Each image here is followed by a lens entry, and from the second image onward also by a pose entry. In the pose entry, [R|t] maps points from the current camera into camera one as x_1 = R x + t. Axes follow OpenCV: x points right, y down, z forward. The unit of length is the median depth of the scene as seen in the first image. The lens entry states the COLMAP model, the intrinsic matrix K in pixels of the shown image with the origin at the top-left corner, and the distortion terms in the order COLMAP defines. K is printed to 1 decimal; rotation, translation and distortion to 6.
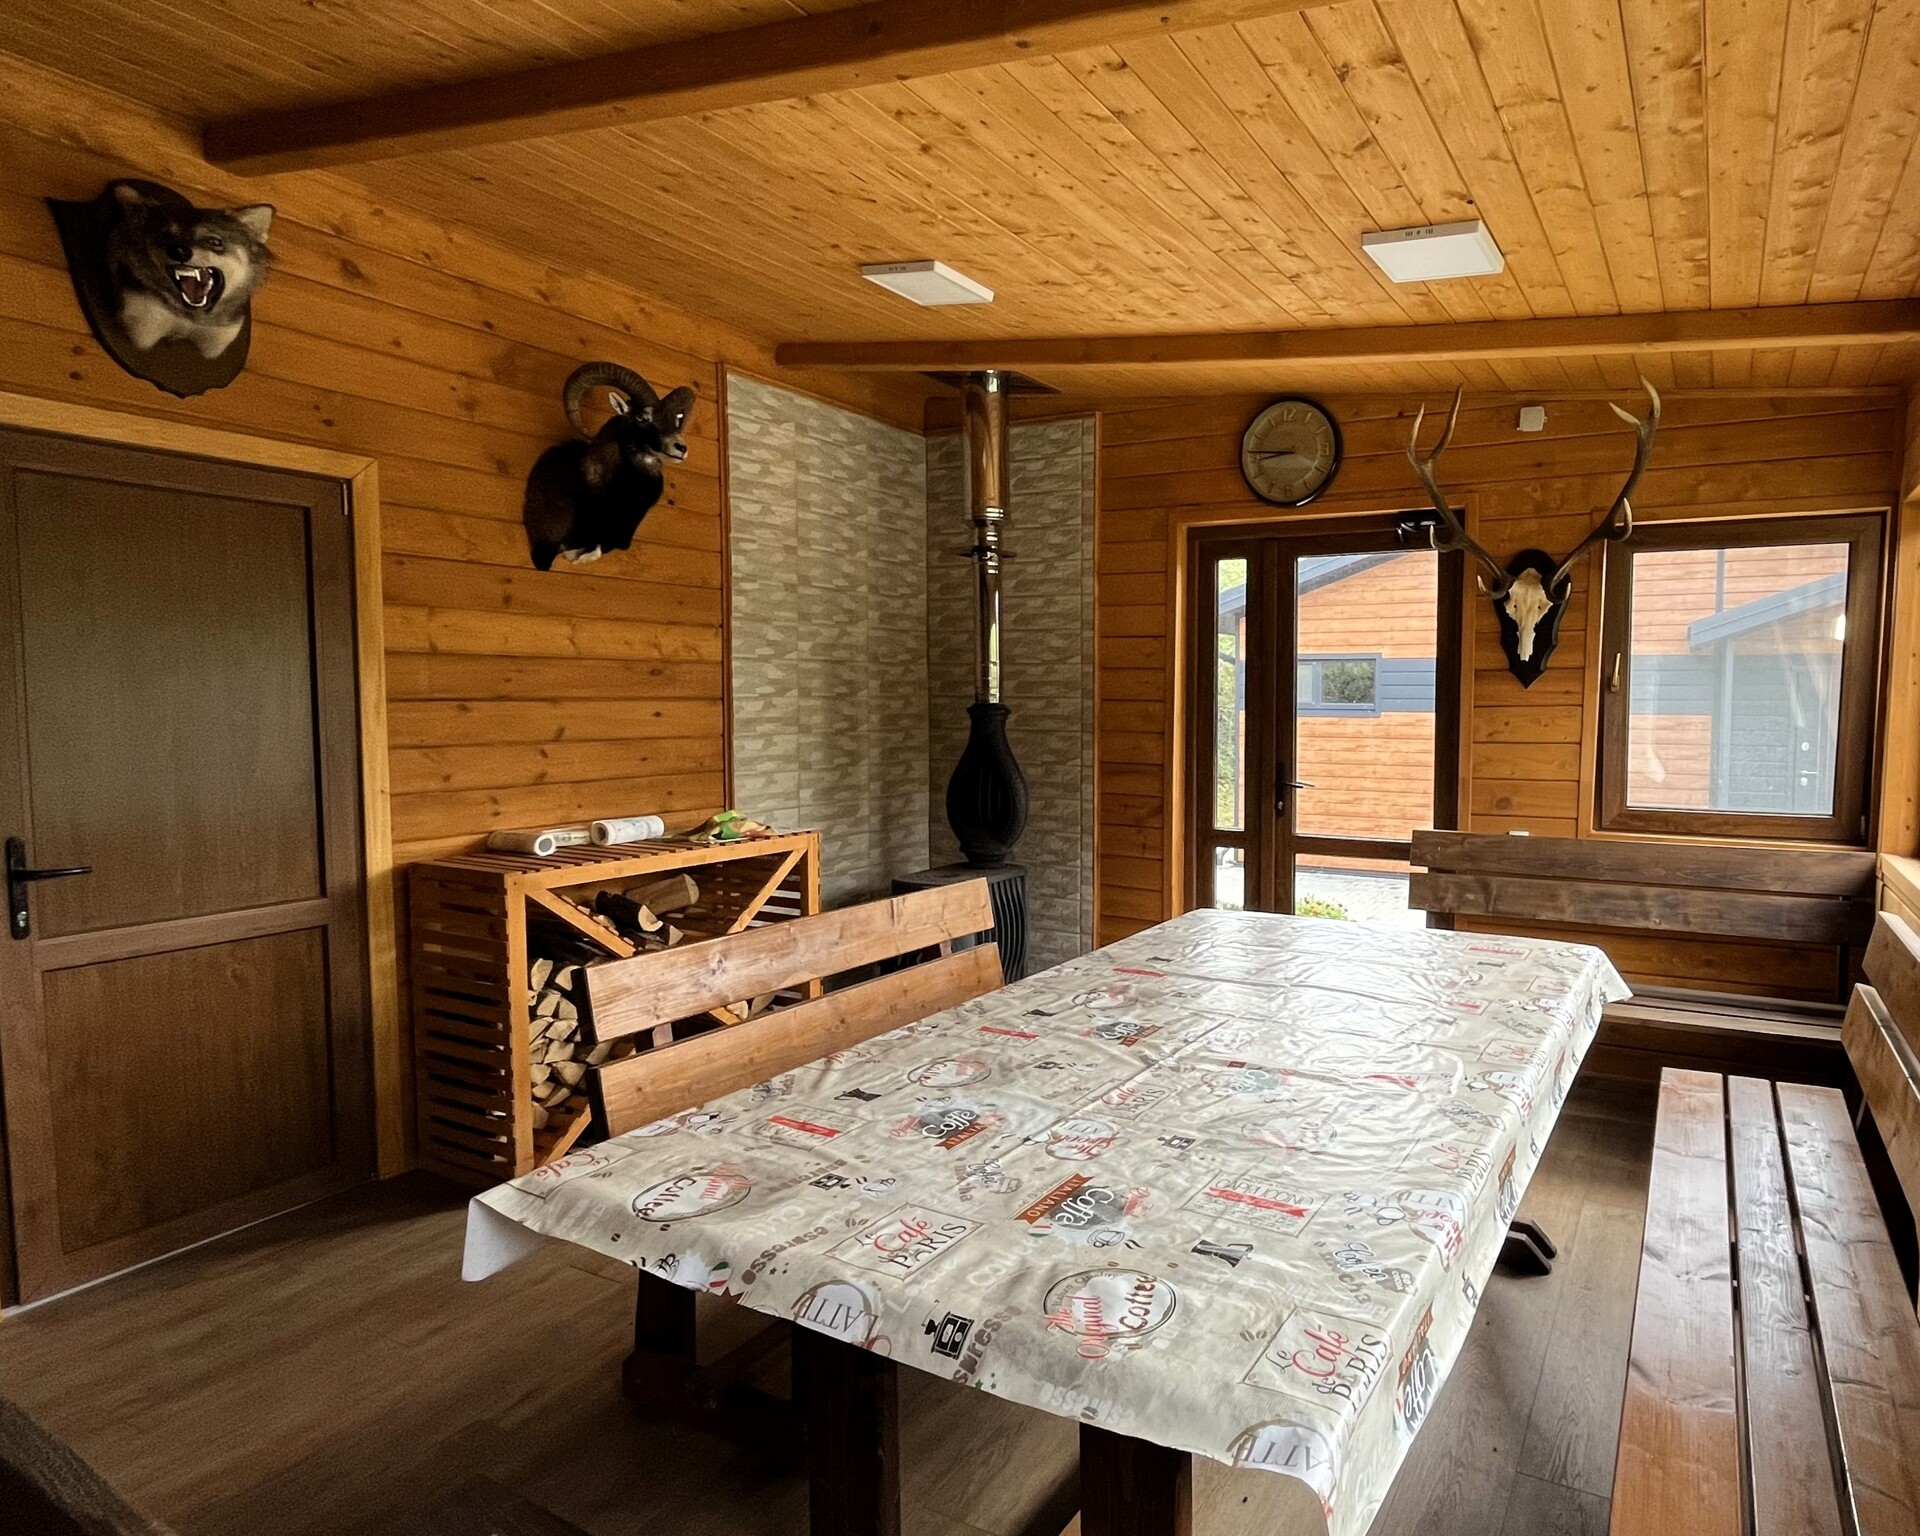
lens RADIAL K [[1005.3, 0, 828.8], [0, 1005.3, 770.5], [0, 0, 1]] dist [-0.000036, -0.000120]
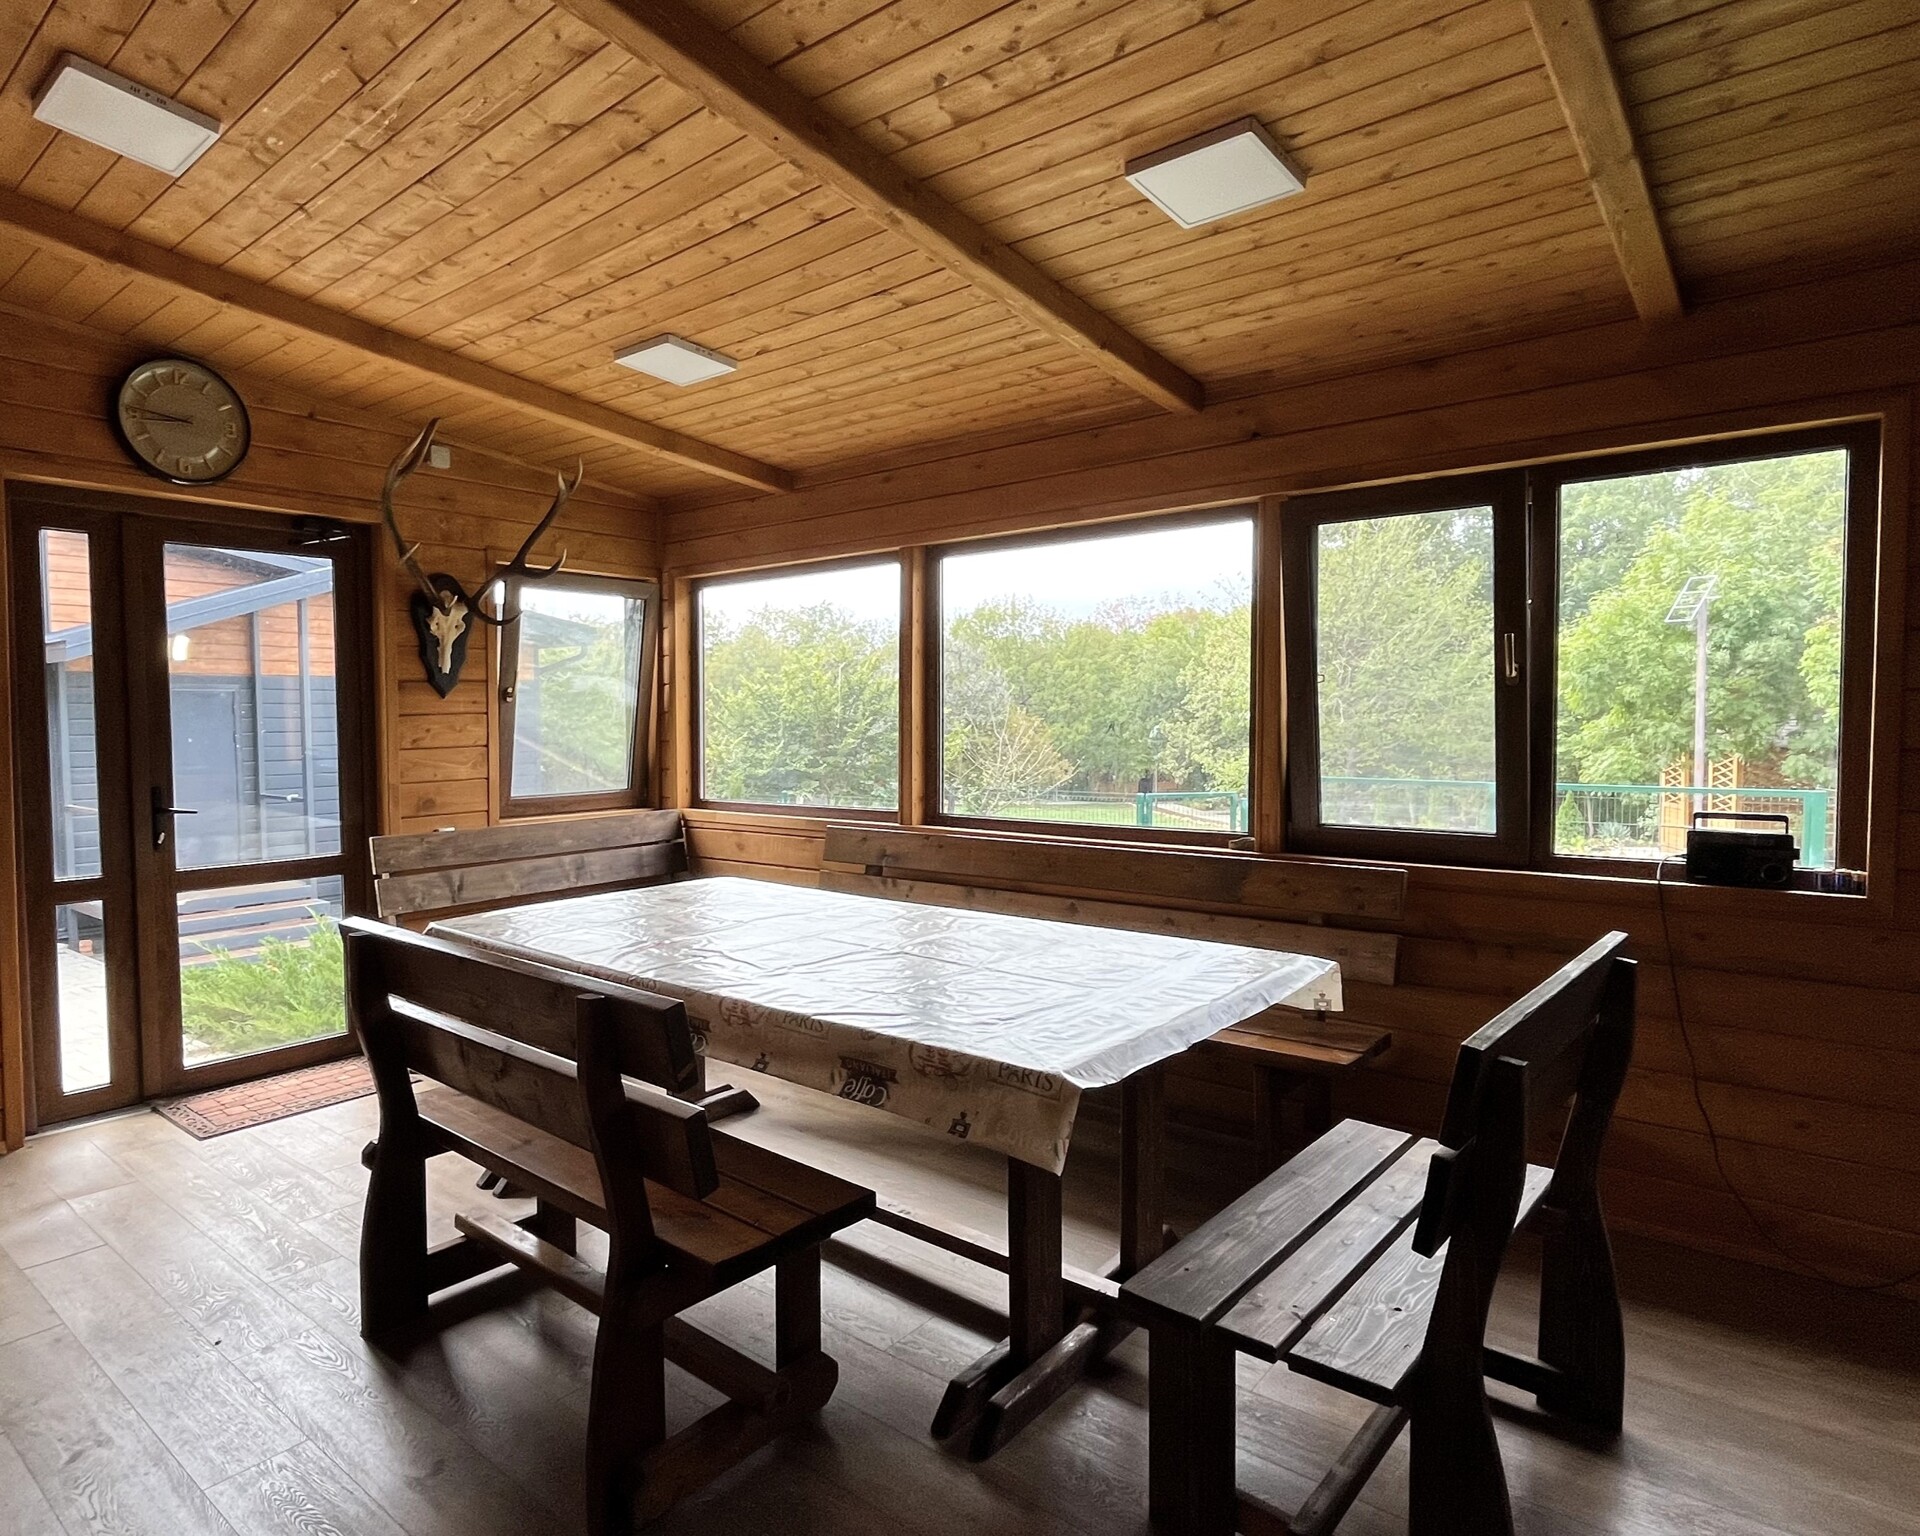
lens RADIAL K [[1124.7, 0, 960.0], [0, 1124.7, 768.0], [0, 0, 1]] dist [-0.002465, -0.000543]
pose [[0.171367, -0.056013, 0.983614, -0.497372], [0.077710, 0.996040, 0.043182, -0.016684], [-0.982138, 0.069037, 0.175041, 0.265745]]
